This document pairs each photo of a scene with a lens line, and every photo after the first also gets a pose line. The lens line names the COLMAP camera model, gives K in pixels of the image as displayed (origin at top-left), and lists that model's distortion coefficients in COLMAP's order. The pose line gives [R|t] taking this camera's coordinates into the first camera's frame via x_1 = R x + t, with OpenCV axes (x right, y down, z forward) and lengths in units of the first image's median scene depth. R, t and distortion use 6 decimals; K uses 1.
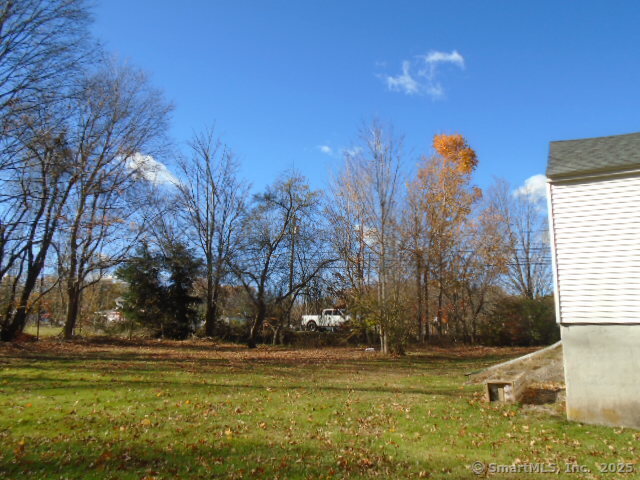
lens RADIAL K [[490.6, 0, 320.0], [0, 490.6, 240.0], [0, 0, 1]] dist [-0.008842, -0.001272]
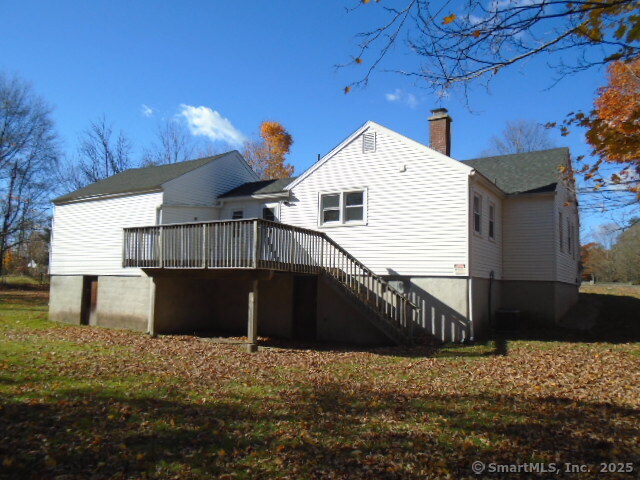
lens RADIAL K [[490.6, 0, 320.0], [0, 490.6, 240.0], [0, 0, 1]] dist [-0.008842, -0.001272]
pose [[0.996403, -0.012704, -0.083781, 0.492904], [0.021343, 0.994448, 0.103042, -0.043890], [0.082007, -0.104459, 0.991142, -0.252252]]
